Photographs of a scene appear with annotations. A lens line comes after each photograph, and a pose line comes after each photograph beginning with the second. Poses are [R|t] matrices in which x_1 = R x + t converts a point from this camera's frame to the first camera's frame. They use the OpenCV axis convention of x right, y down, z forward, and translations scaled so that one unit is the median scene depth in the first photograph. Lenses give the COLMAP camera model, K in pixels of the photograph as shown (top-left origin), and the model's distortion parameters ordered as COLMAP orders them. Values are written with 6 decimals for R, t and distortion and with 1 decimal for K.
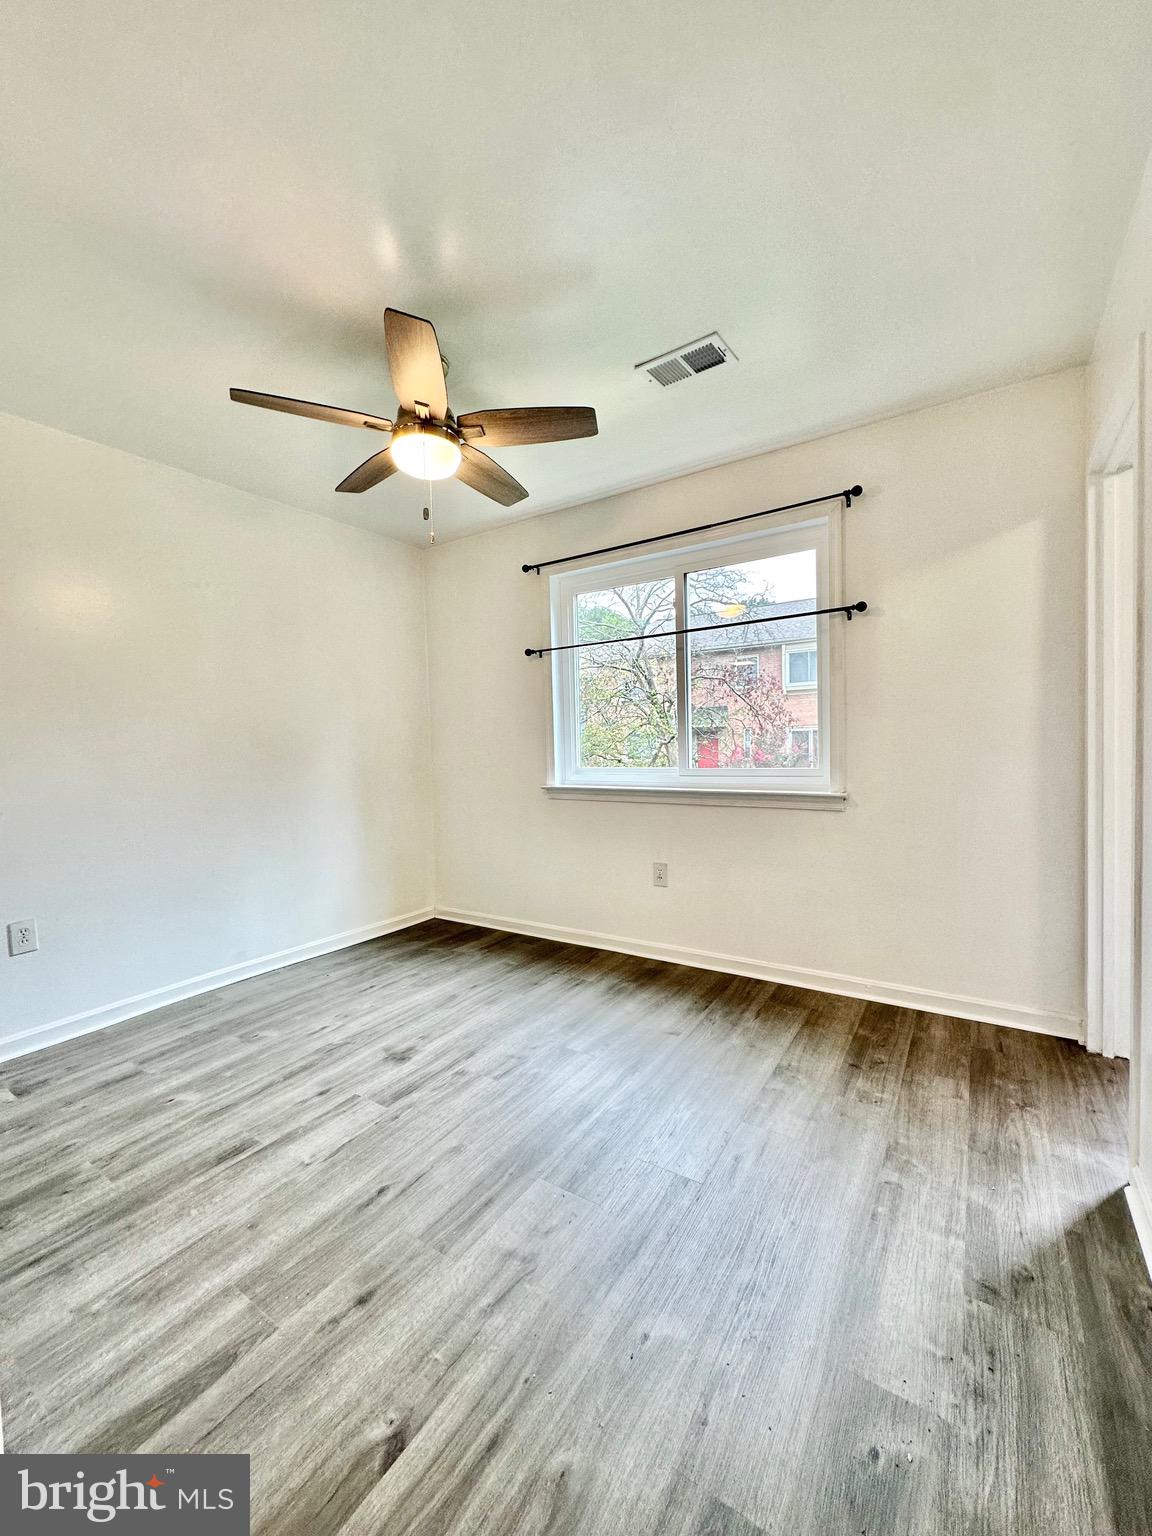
lens RADIAL K [[611.1, 0, 578.0], [0, 611.1, 762.3], [0, 0, 1]] dist [-0.002019, 0.000345]
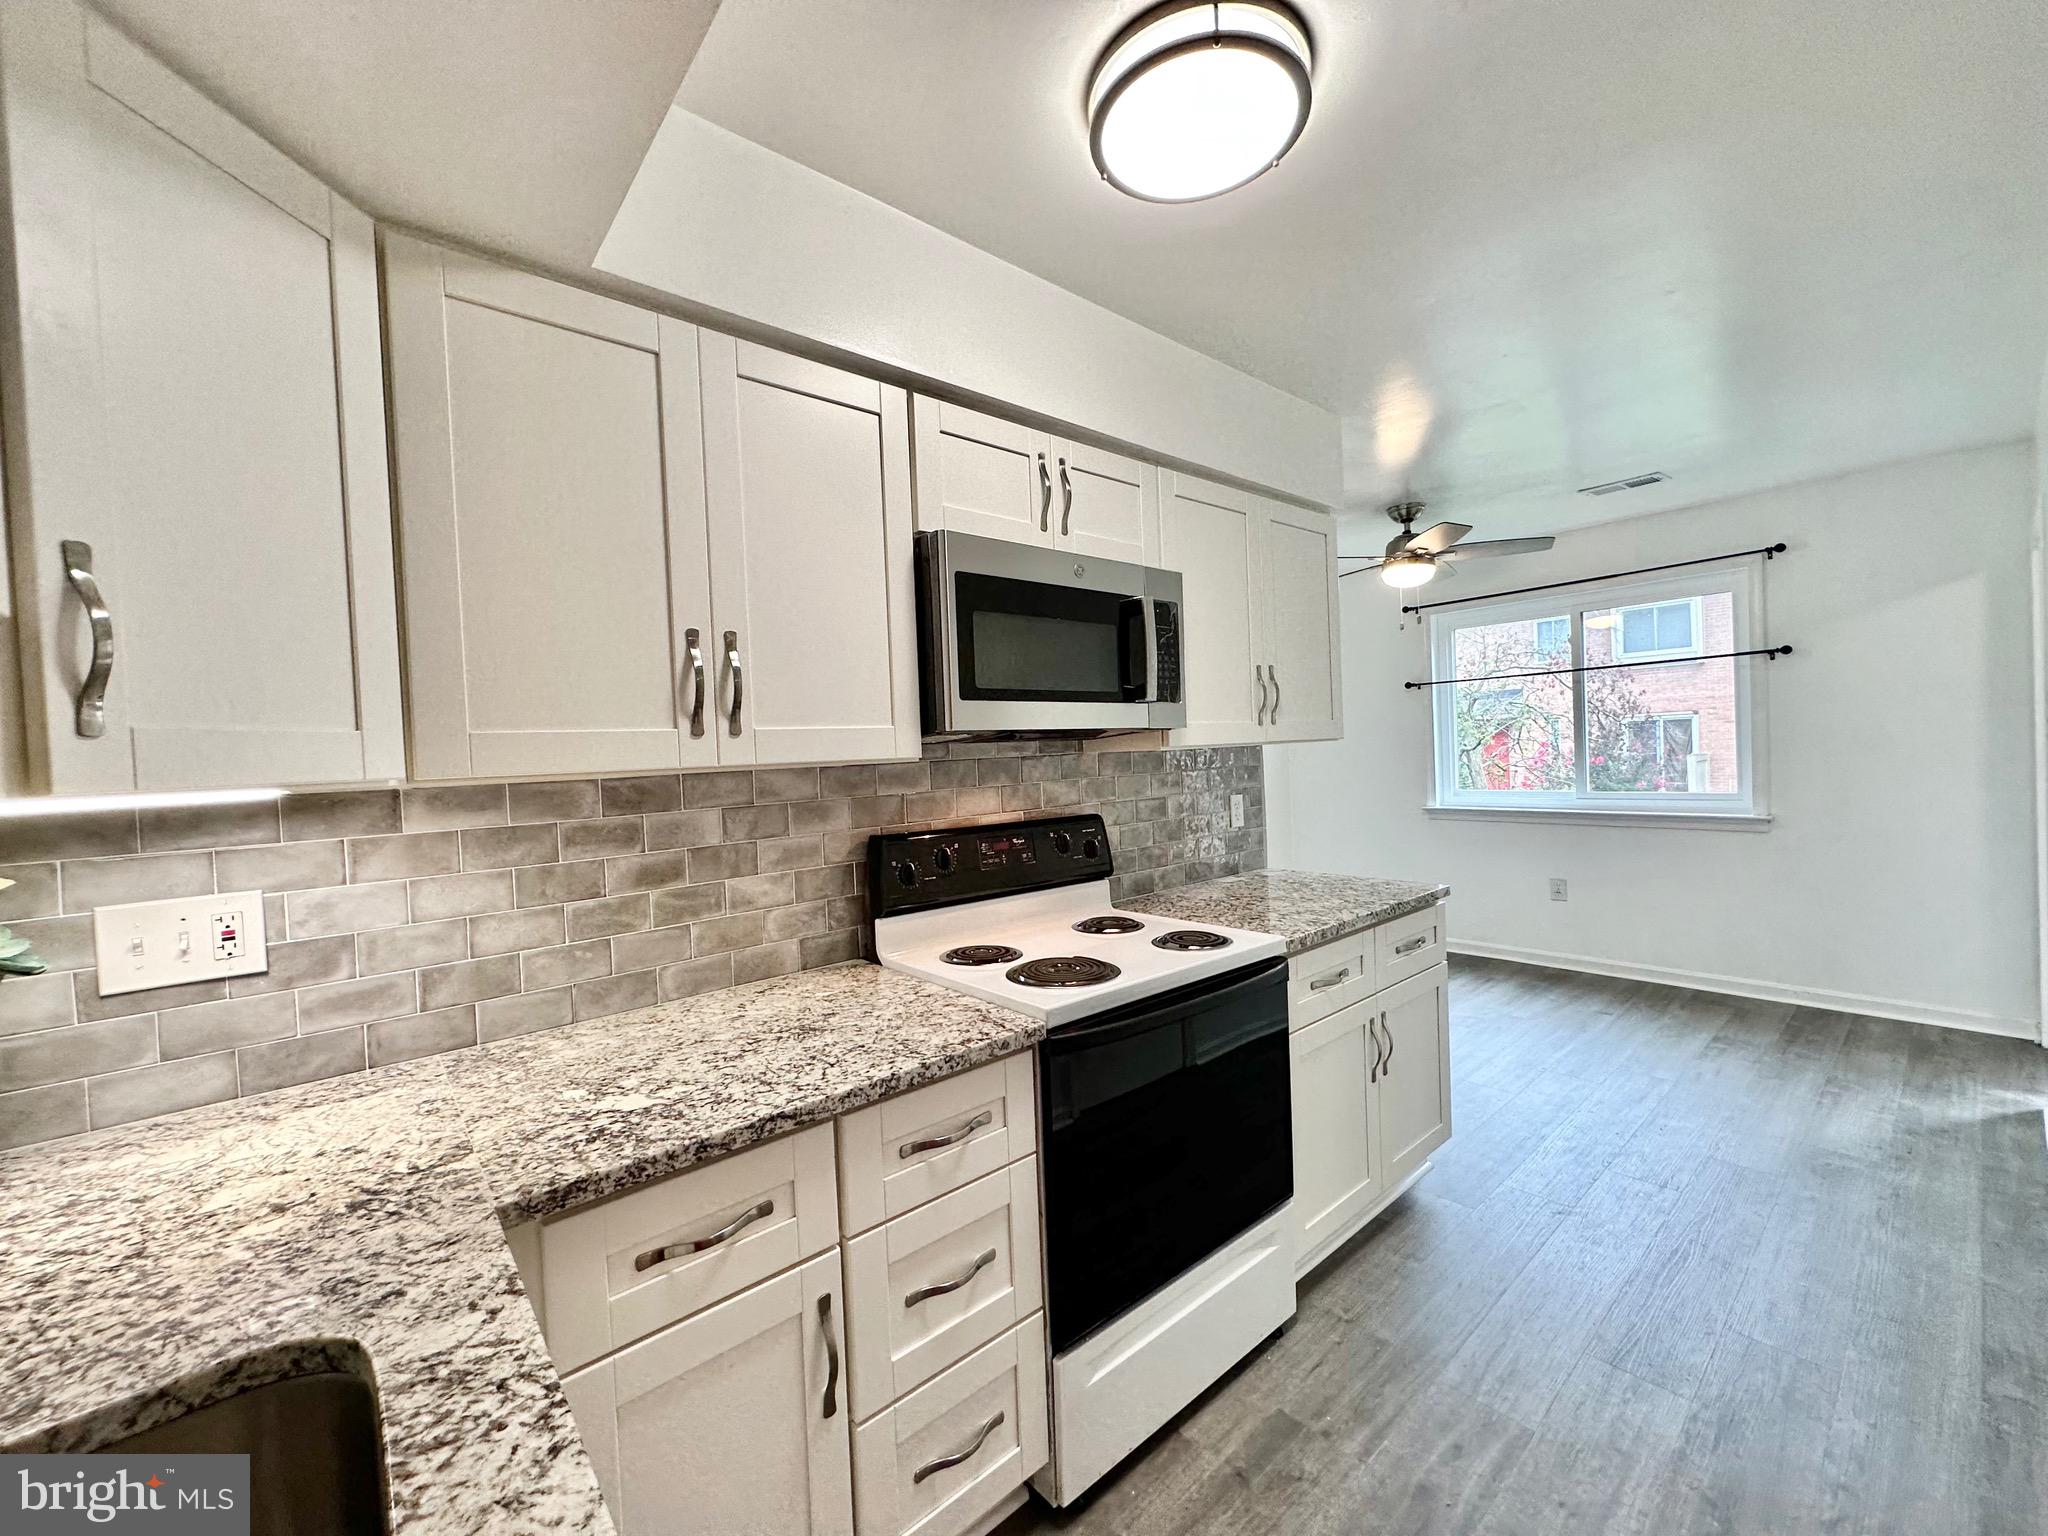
lens RADIAL K [[814.8, 0, 1024.0], [0, 814.8, 769.1], [0, 0, 1]] dist [-0.002019, 0.000345]
pose [[0.959818, -0.014311, -0.280258, -0.551601], [0.015189, 0.999884, 0.000960, -0.070726], [0.280212, -0.005178, 0.959924, -0.983414]]
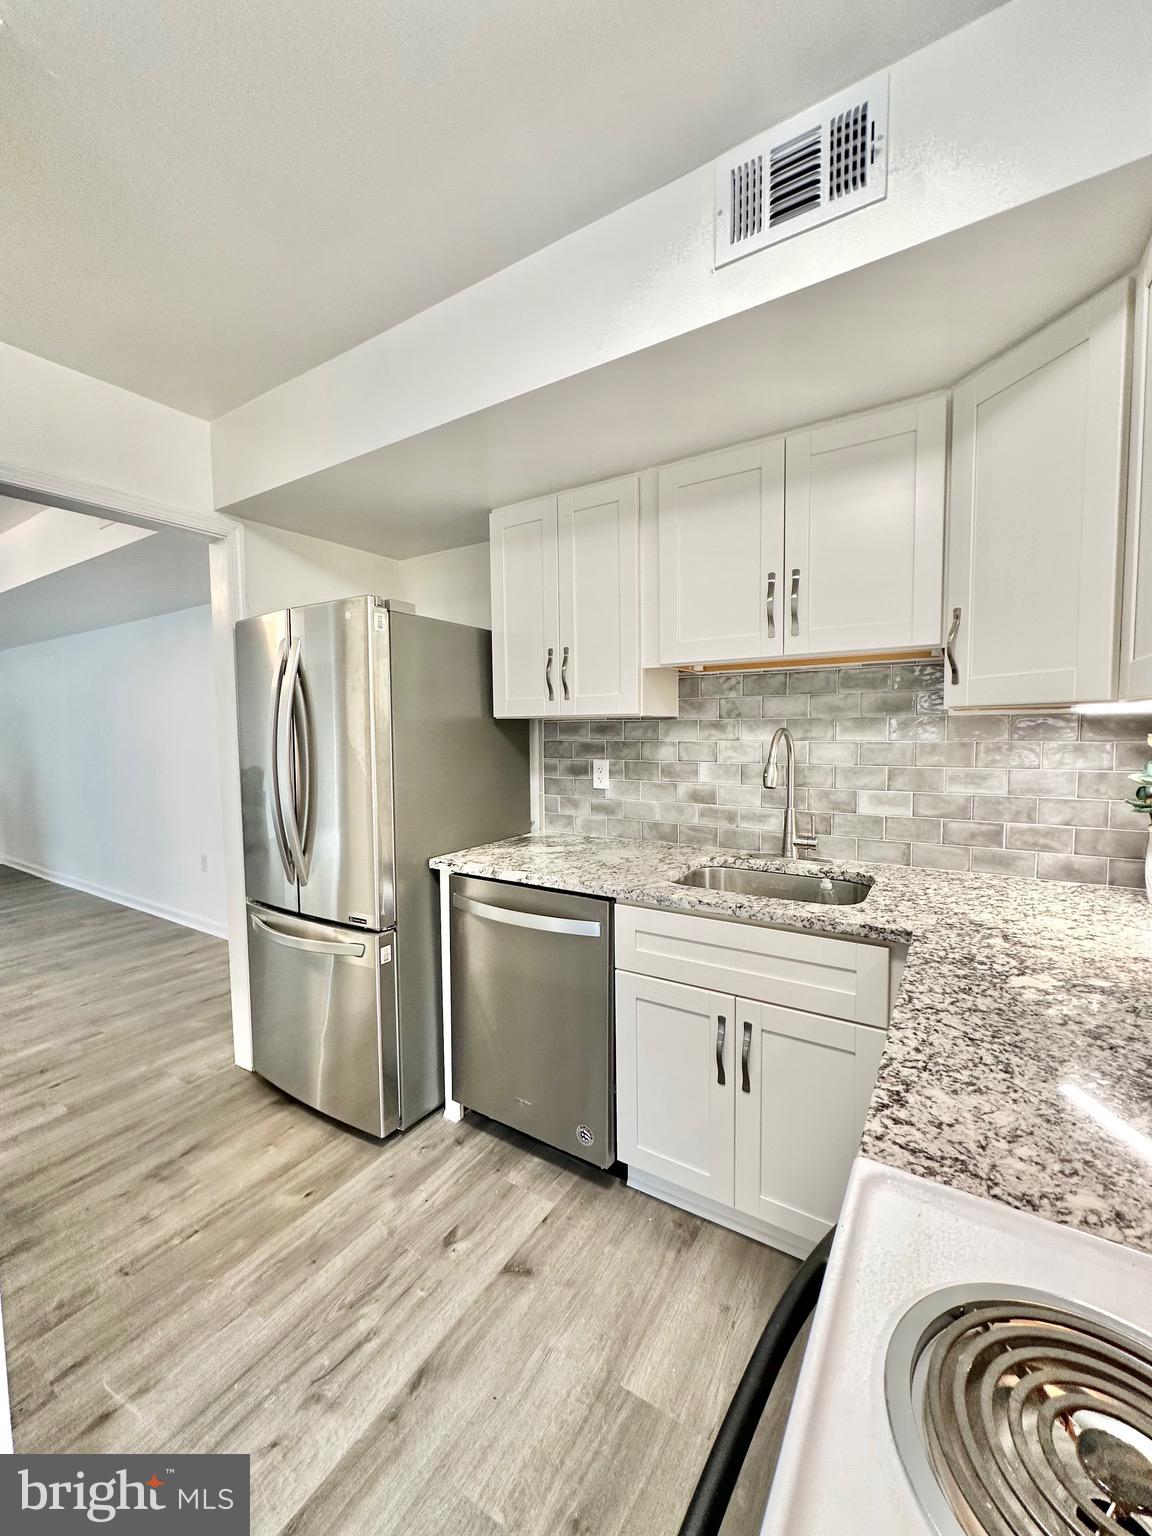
lens RADIAL K [[611.1, 0, 576.5], [0, 611.1, 766.1], [0, 0, 1]] dist [-0.002019, 0.000345]
pose [[-0.999277, 0.034633, -0.015691, -0.599681], [0.032982, 0.994886, 0.095463, -0.078355], [0.018917, 0.094877, -0.995309, -0.092502]]
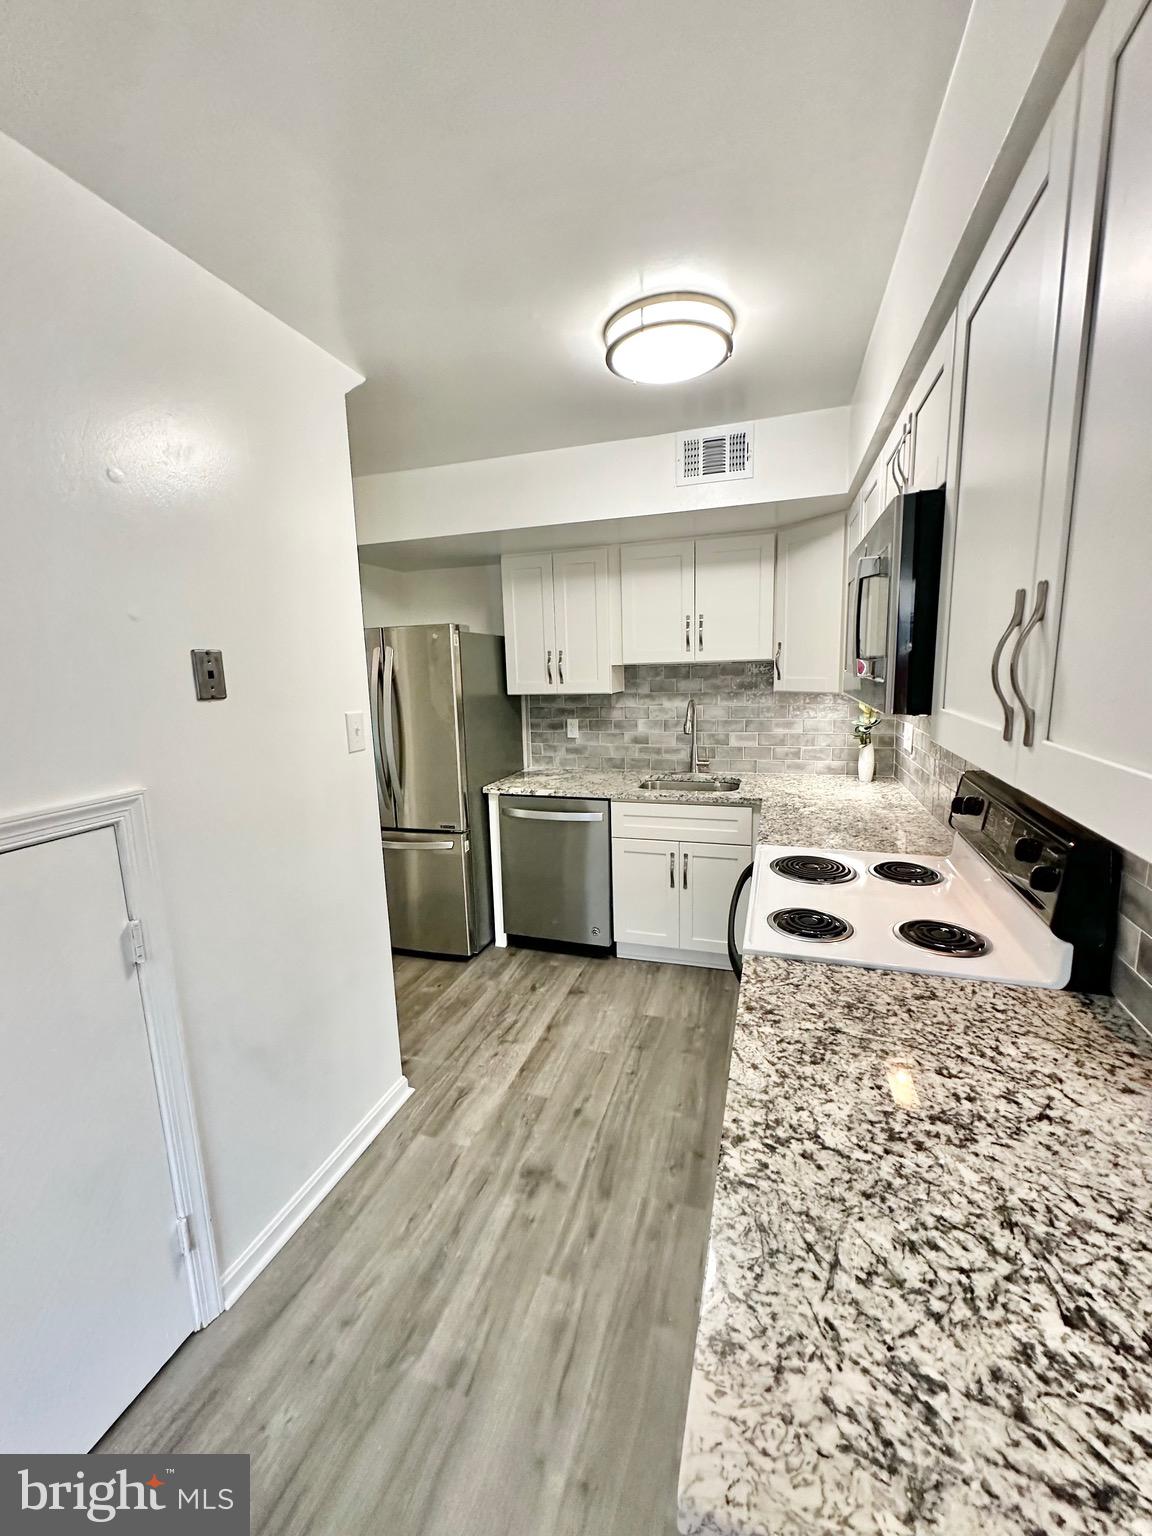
lens RADIAL K [[611.1, 0, 577.1], [0, 611.1, 765.8], [0, 0, 1]] dist [-0.002019, 0.000345]
pose [[-0.963528, 0.091823, -0.251362, -0.231660], [0.042173, 0.979655, 0.196209, -0.189343], [0.264264, 0.178452, -0.947797, 0.451019]]
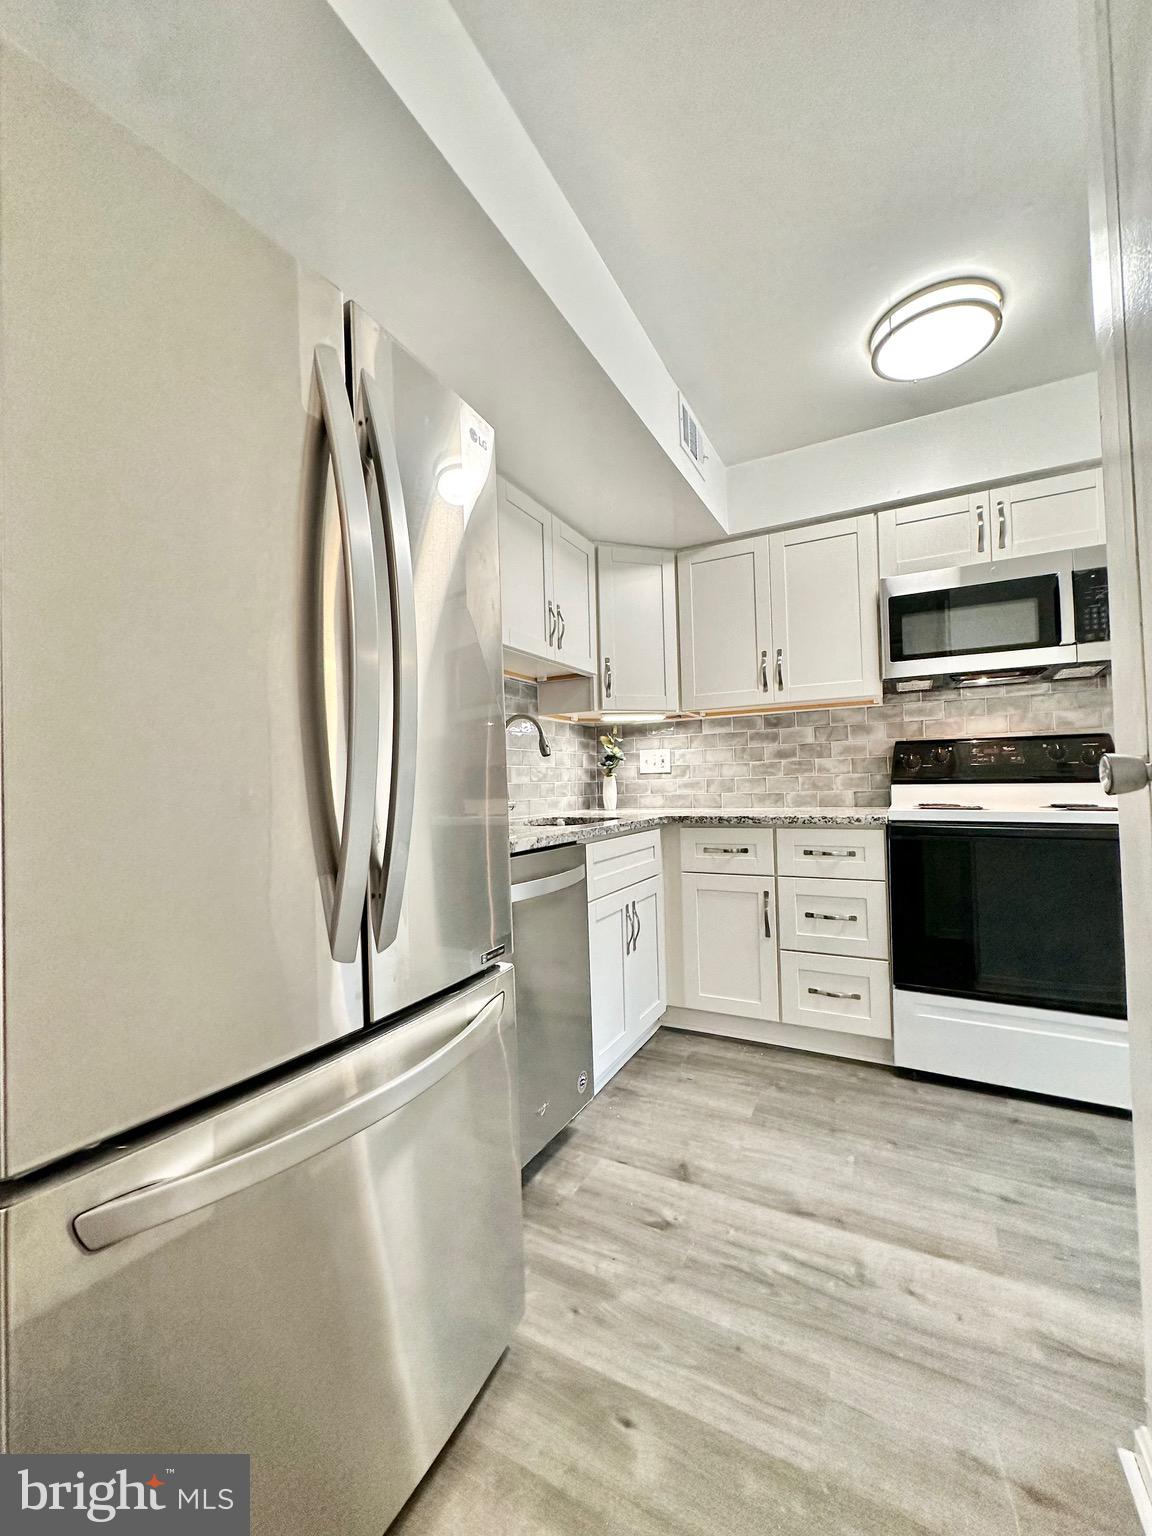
lens RADIAL K [[611.1, 0, 571.6], [0, 611.1, 766.9], [0, 0, 1]] dist [-0.002019, 0.000345]
pose [[0.083797, -0.009999, -0.996433, 0.228442], [-0.006674, 0.999922, -0.010595, 0.069035], [0.996461, 0.007538, 0.083723, -0.944548]]
